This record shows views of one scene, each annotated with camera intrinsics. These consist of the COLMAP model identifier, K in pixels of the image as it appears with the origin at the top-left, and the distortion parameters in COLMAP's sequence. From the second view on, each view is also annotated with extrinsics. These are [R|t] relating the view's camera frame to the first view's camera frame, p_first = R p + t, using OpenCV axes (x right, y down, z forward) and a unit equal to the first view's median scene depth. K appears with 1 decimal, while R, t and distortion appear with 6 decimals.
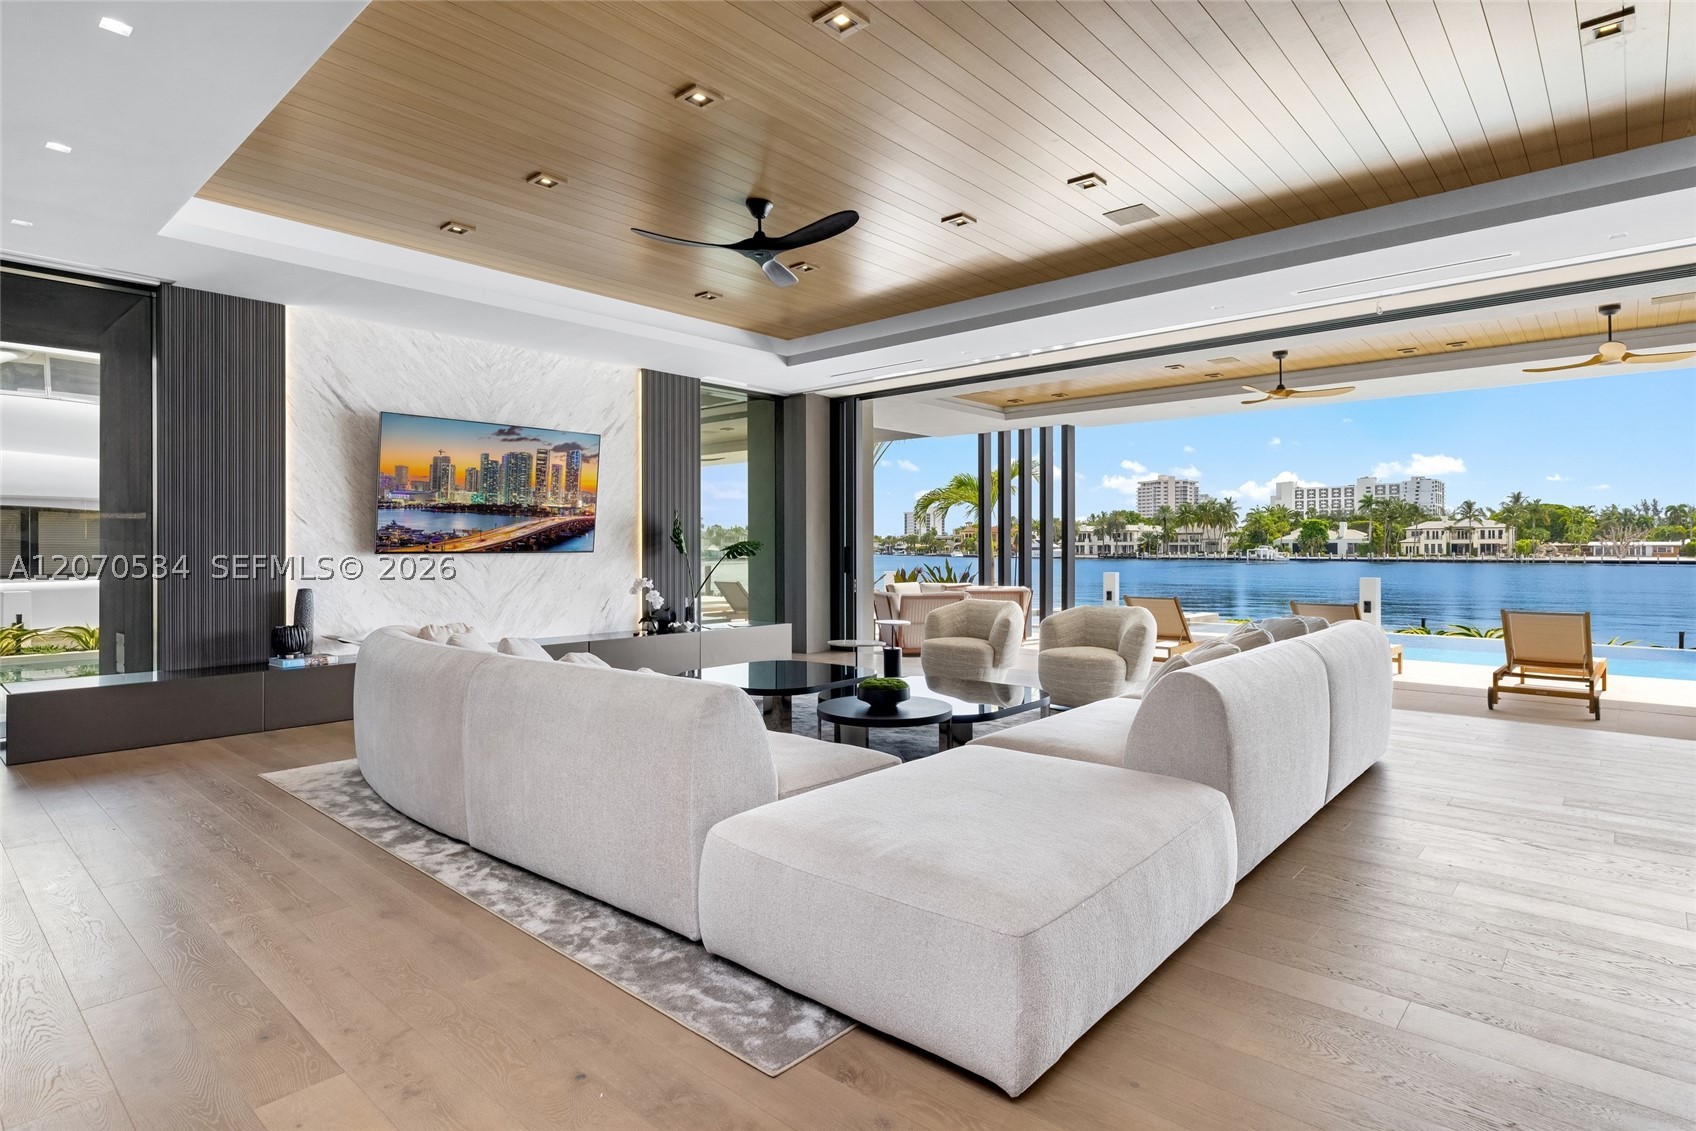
lens RADIAL K [[871.1, 0, 835.2], [0, 871.1, 544.0], [0, 0, 1]] dist [-0.000288, 0.000285]
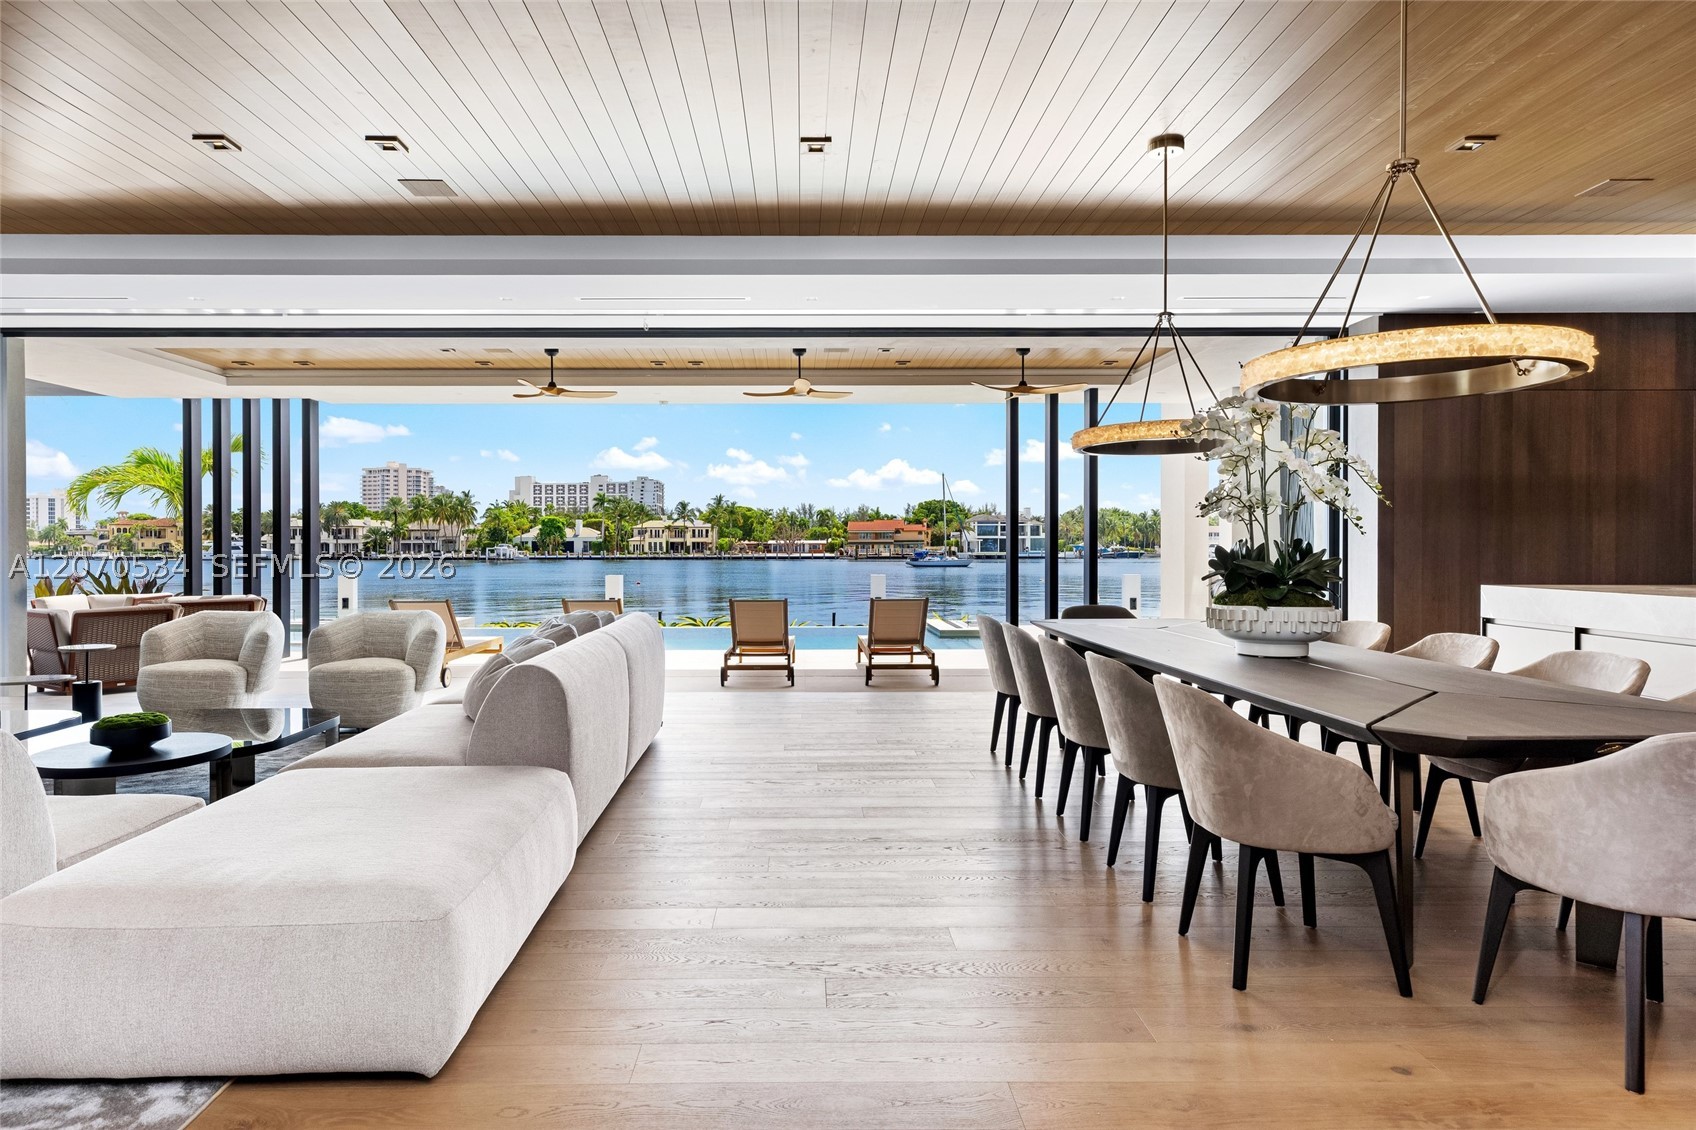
lens RADIAL K [[1005.6, 0, 796.7], [0, 1005.6, 549.6], [0, 0, 1]] dist [0.008241, -0.001285]
pose [[0.736980, -0.004420, 0.675900, -0.060250], [-0.000593, 0.999974, 0.007186, -0.000005], [-0.675914, -0.005697, 0.736959, -0.036608]]
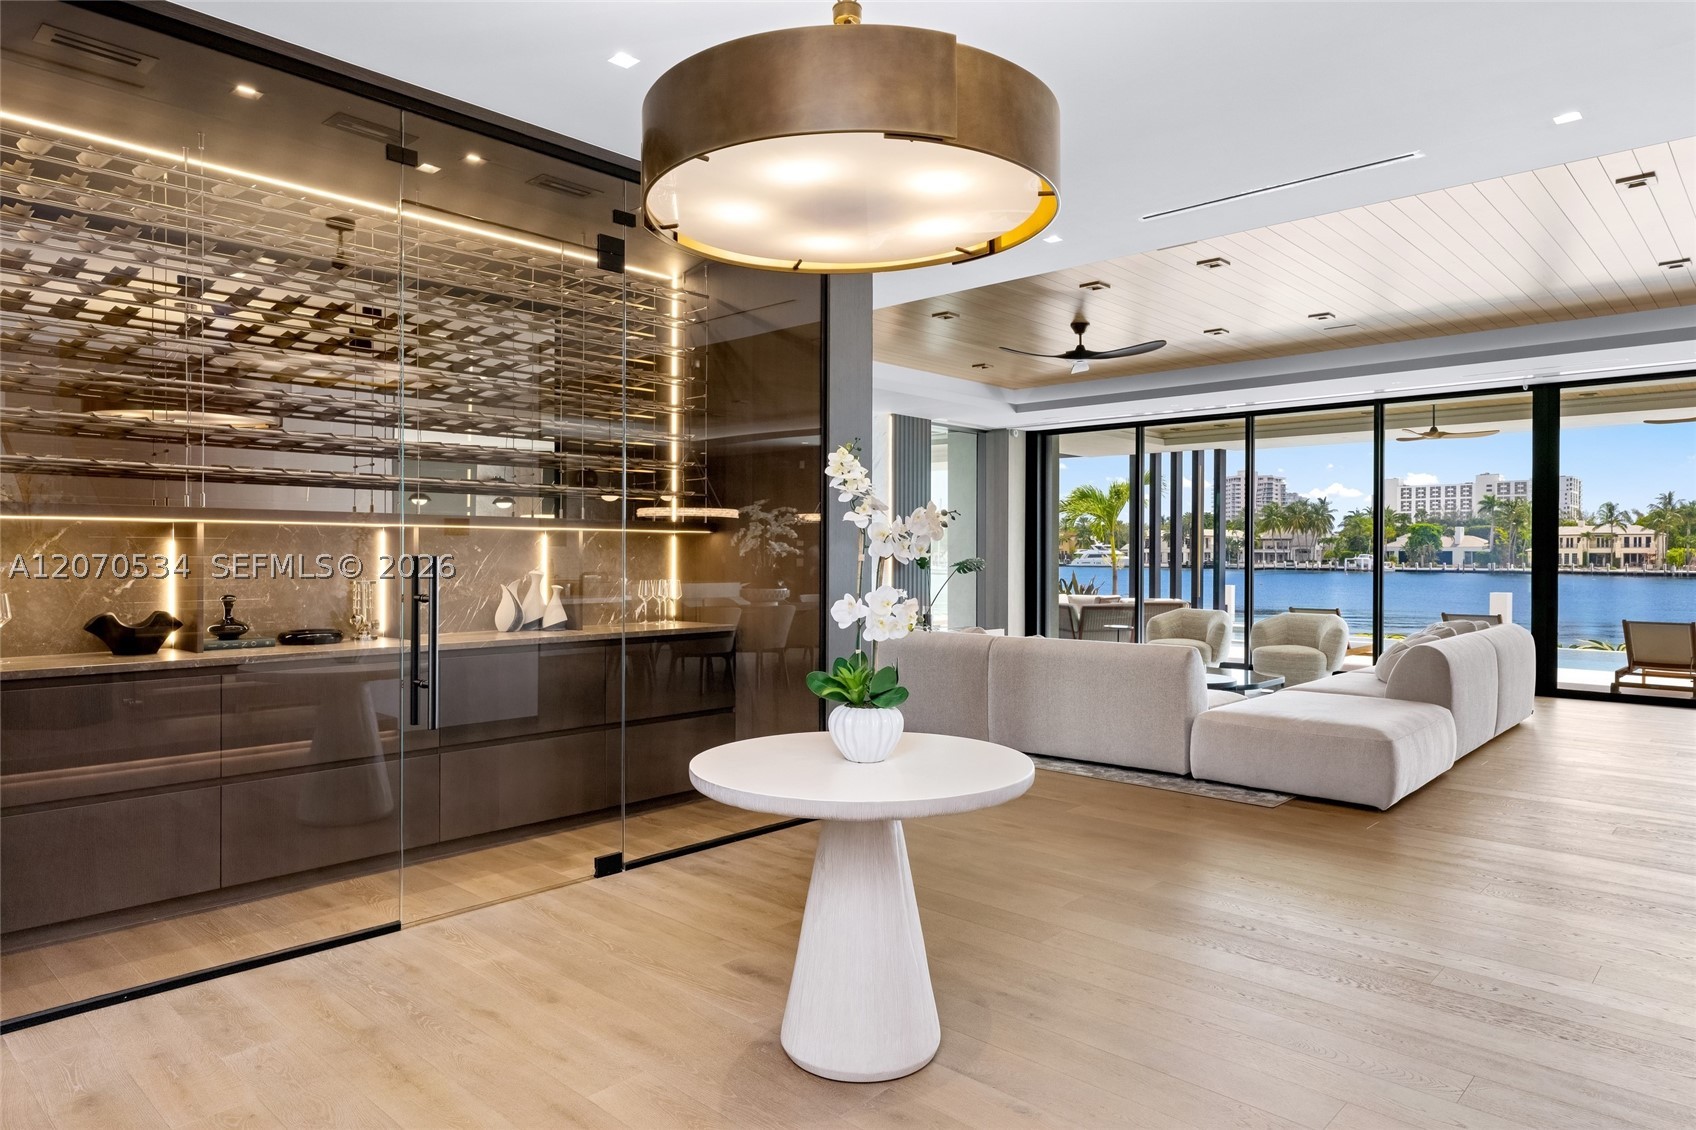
lens RADIAL K [[1020.7, 0, 854.9], [0, 1020.7, 555.8], [0, 0, 1]] dist [0.034751, -0.004996]
pose [[0.999988, 0.004966, -0.000391, -0.266209], [-0.004963, 0.999965, 0.006695, -0.016081], [0.000424, -0.006693, 0.999978, -0.389209]]
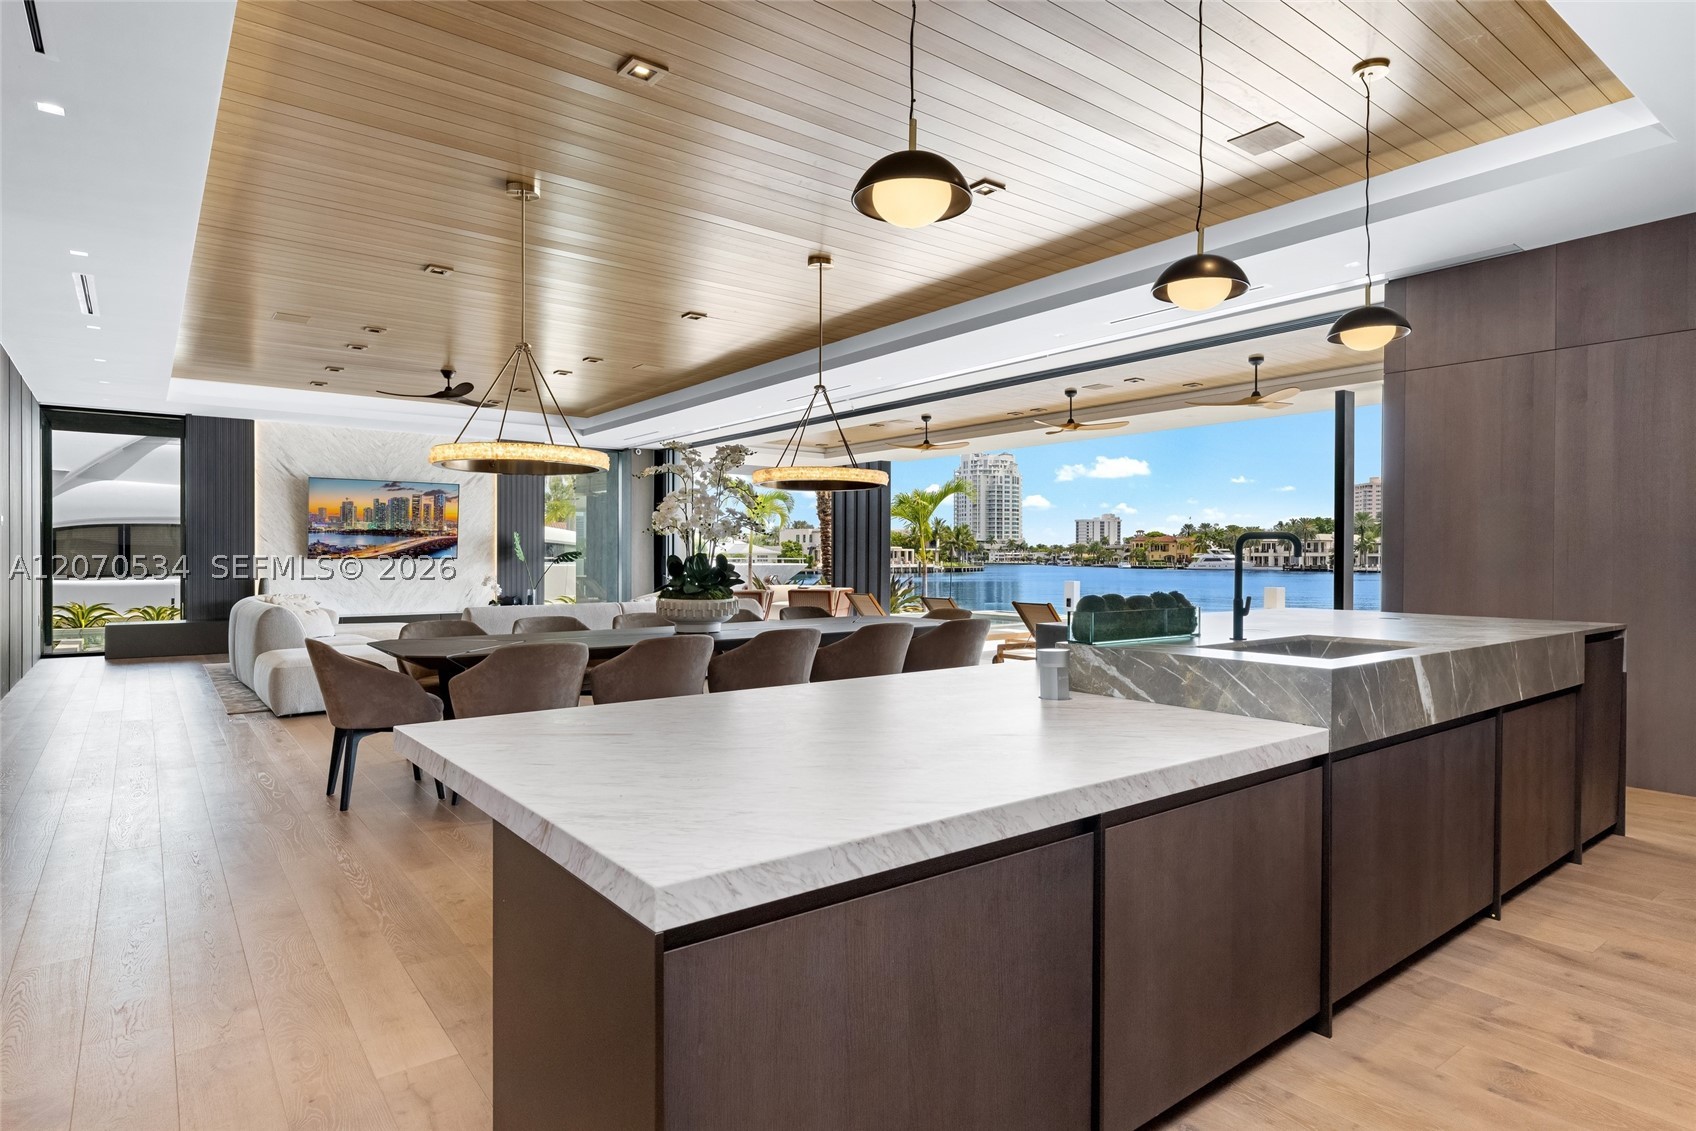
lens RADIAL K [[906.6, 0, 834.3], [0, 906.6, 561.4], [0, 0, 1]] dist [0.005356, -0.000751]
pose [[0.982704, 0.006355, -0.185073, 0.641616], [-0.004671, 0.999944, 0.009532, -0.004541], [0.185123, -0.008502, 0.982679, -0.445995]]
